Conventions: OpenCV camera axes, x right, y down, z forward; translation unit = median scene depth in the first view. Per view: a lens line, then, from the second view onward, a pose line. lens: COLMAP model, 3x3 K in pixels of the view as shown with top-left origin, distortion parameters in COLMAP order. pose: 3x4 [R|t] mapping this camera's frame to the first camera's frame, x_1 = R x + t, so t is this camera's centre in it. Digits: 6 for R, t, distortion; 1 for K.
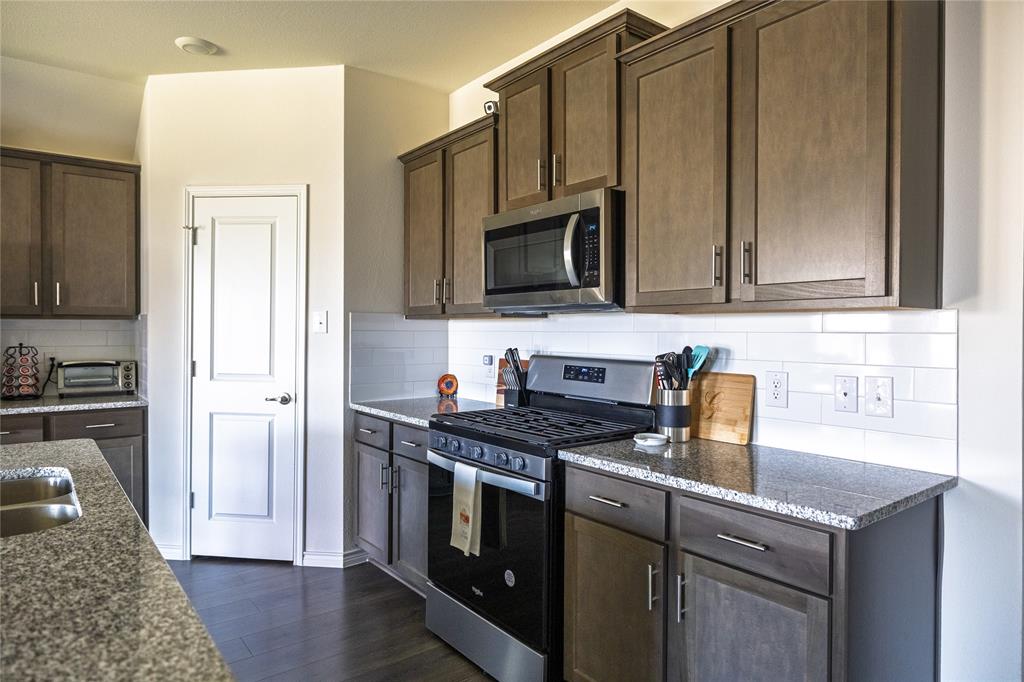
lens RADIAL K [[621.2, 0, 508.4], [0, 621.2, 335.8], [0, 0, 1]] dist [0.000562, 0.001193]
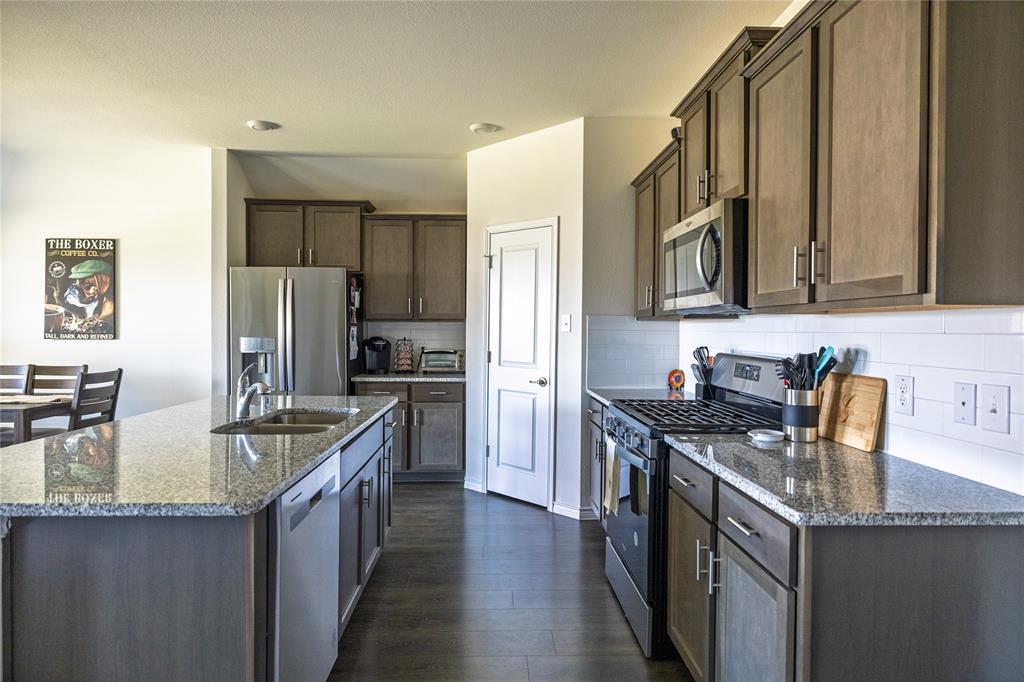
lens RADIAL K [[570.8, 0, 509.4], [0, 570.8, 336.2], [0, 0, 1]] dist [0.002979, -0.000013]
pose [[0.812881, 0.009804, -0.582347, 0.330594], [-0.009218, 0.999950, 0.003968, 0.000794], [0.582357, 0.002143, 0.812931, -0.020750]]
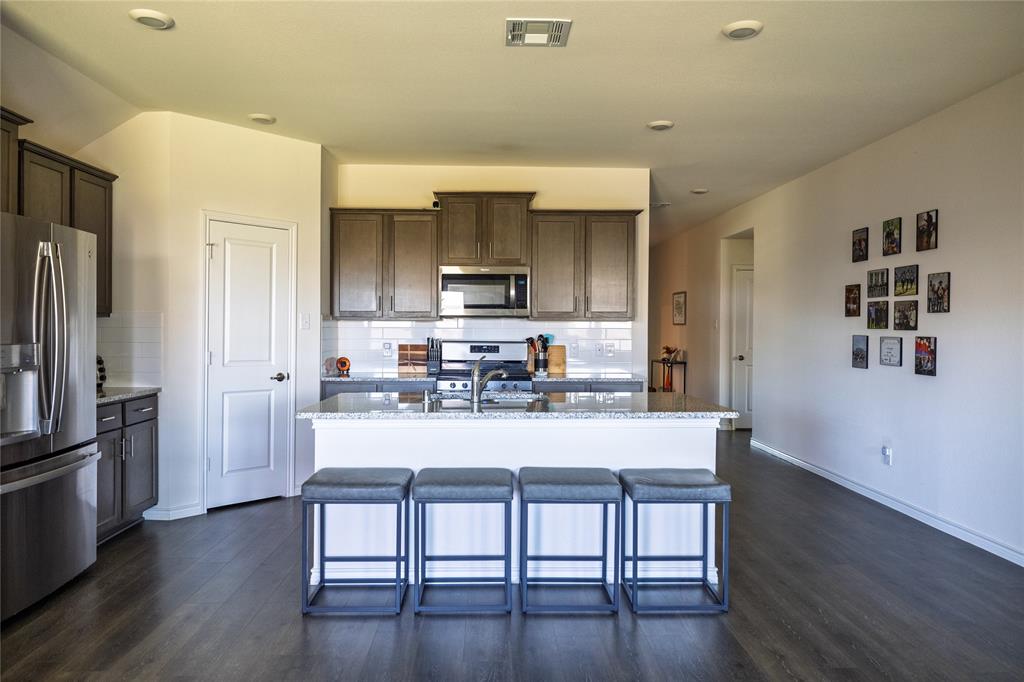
lens RADIAL K [[689.2, 0, 512.0], [0, 689.2, 341.0], [0, 0, 1]] dist [-0.002066, -0.000178]
pose [[0.586597, -0.016306, 0.809715, -1.512921], [0.004652, 0.999849, 0.016765, -0.001742], [-0.809866, -0.006068, 0.586584, -0.354224]]
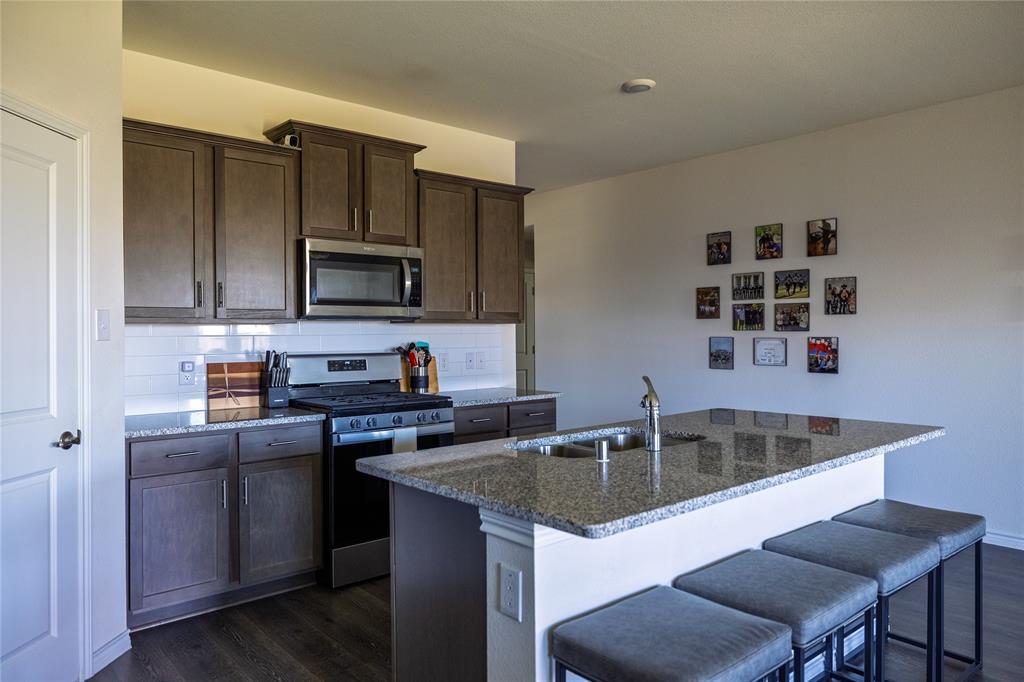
lens RADIAL K [[689.2, 0, 512.0], [0, 689.2, 341.0], [0, 0, 1]] dist [-0.002066, -0.000178]
pose [[-0.052936, -0.015807, 0.998473, -1.313993], [0.016166, 0.999730, 0.016684, -0.011419], [-0.998467, 0.017024, -0.052666, 0.660795]]
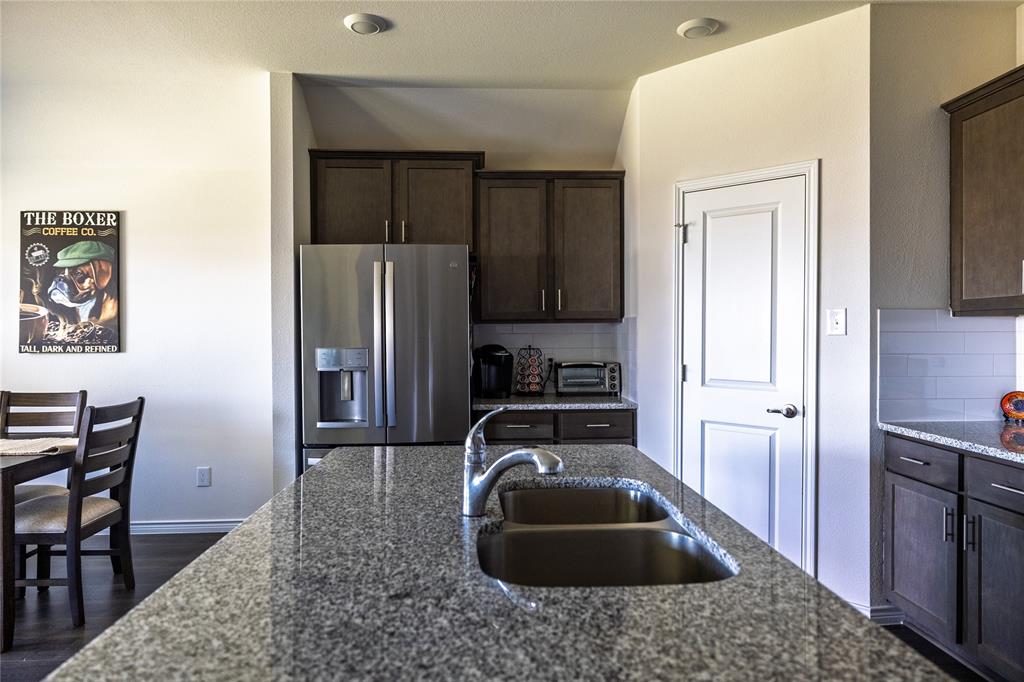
lens RADIAL K [[621.2, 0, 508.4], [0, 621.2, 335.8], [0, 0, 1]] dist [0.000562, 0.001193]
pose [[0.820125, -0.003211, -0.572176, -0.218300], [0.001815, 0.999994, -0.003010, -0.002174], [0.572182, 0.001429, 0.820126, 0.077625]]
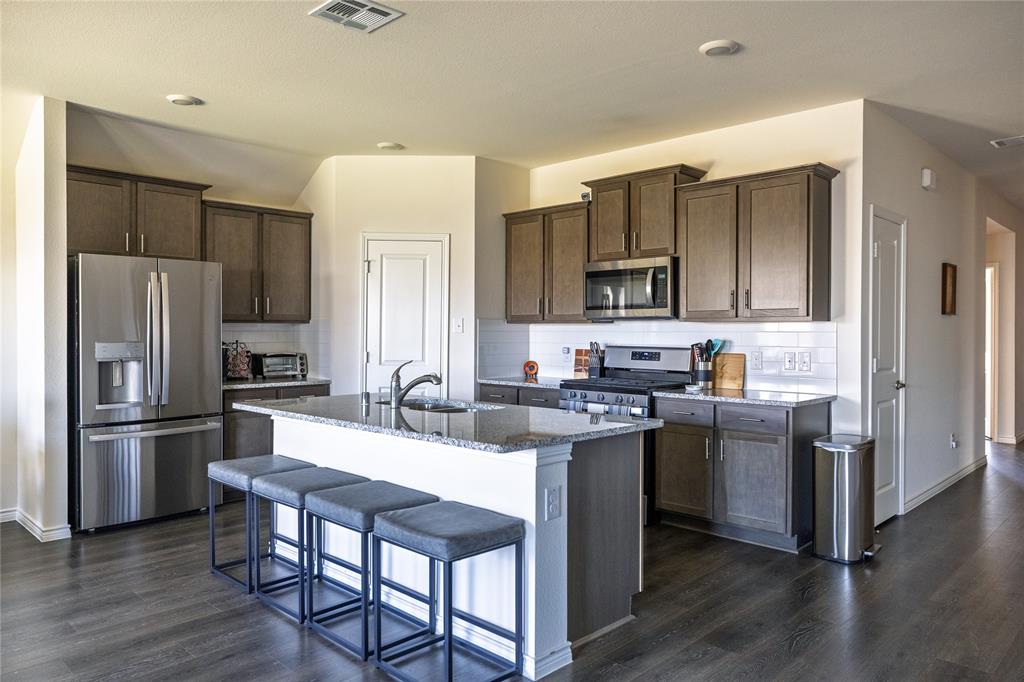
lens RADIAL K [[706.1, 0, 508.8], [0, 706.1, 336.4], [0, 0, 1]] dist [0.001060, -0.000325]
pose [[0.990187, -0.002140, 0.139732, -0.489827], [0.002277, 0.999997, -0.000819, 0.006822], [-0.139729, 0.001129, 0.990189, -0.825330]]
